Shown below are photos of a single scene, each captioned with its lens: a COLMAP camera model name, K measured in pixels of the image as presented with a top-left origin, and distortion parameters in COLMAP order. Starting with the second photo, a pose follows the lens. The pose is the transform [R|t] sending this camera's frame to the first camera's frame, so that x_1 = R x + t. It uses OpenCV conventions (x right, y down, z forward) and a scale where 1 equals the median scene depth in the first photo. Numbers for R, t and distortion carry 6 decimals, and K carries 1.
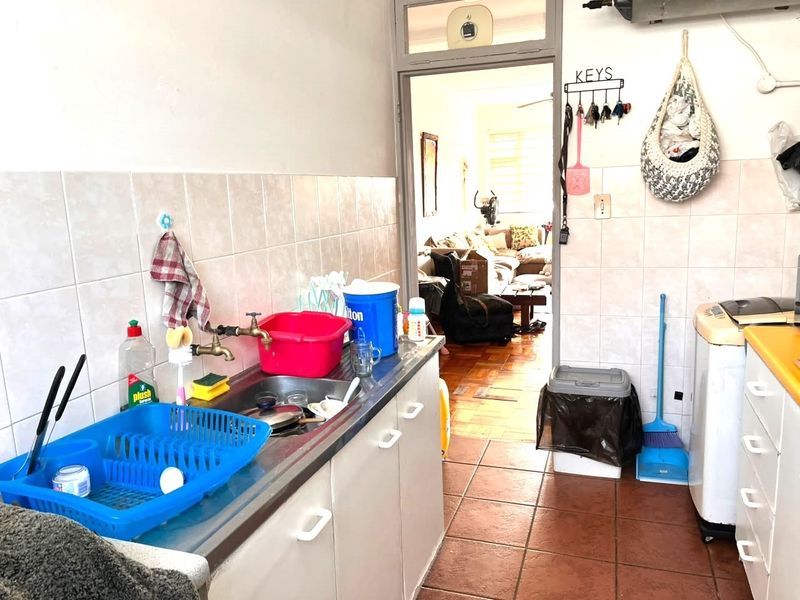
lens RADIAL K [[606.1, 0, 403.5], [0, 606.1, 299.3], [0, 0, 1]] dist [0.069679, -0.100104]
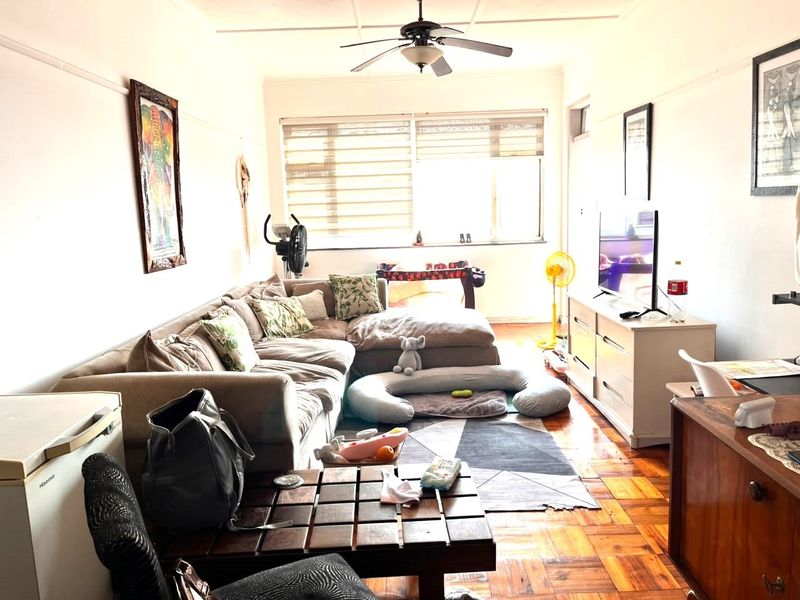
lens RADIAL K [[596.0, 0, 394.9], [0, 596.0, 294.7], [0, 0, 1]] dist [0.068830, -0.086279]
pose [[0.947508, -0.040045, 0.317216, 0.055947], [0.052130, 0.998199, -0.029699, -0.085602], [-0.315455, 0.044677, 0.947888, 0.459702]]
